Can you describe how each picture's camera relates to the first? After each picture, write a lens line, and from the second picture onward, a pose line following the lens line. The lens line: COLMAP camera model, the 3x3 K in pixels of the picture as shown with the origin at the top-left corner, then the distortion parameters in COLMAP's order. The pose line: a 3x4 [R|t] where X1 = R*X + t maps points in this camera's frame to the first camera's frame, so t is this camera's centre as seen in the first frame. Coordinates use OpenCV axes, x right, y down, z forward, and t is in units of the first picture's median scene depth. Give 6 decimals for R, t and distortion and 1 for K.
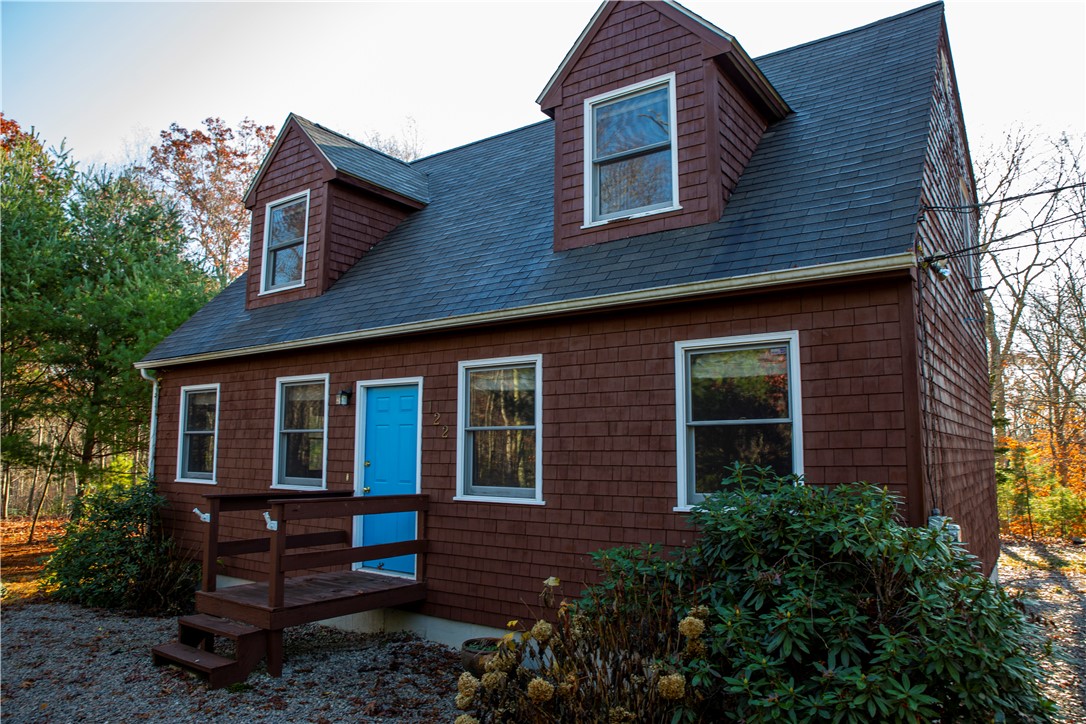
lens RADIAL K [[740.5, 0, 543.0], [0, 740.5, 362.0], [0, 0, 1]] dist [-0.136271, 0.108844]
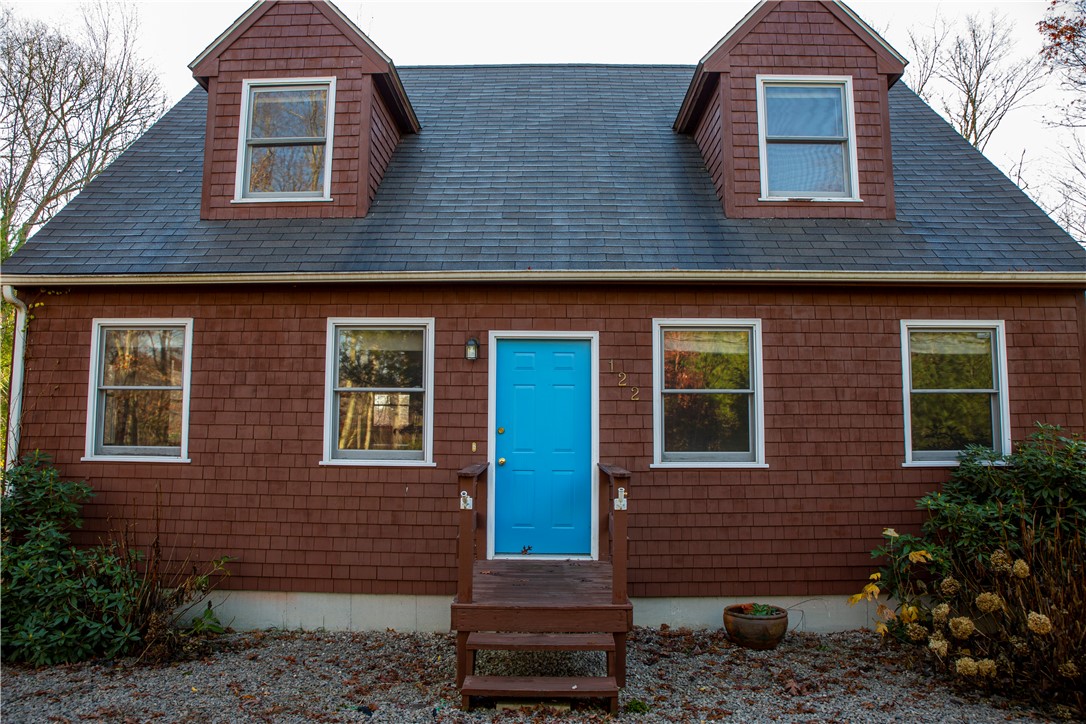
lens RADIAL K [[740.5, 0, 543.0], [0, 740.5, 362.0], [0, 0, 1]] dist [-0.136271, 0.108844]
pose [[0.828197, 0.052180, 0.558003, -0.838636], [-0.070561, 0.997442, 0.011454, 0.059928], [-0.555978, -0.048859, 0.829760, 0.348509]]
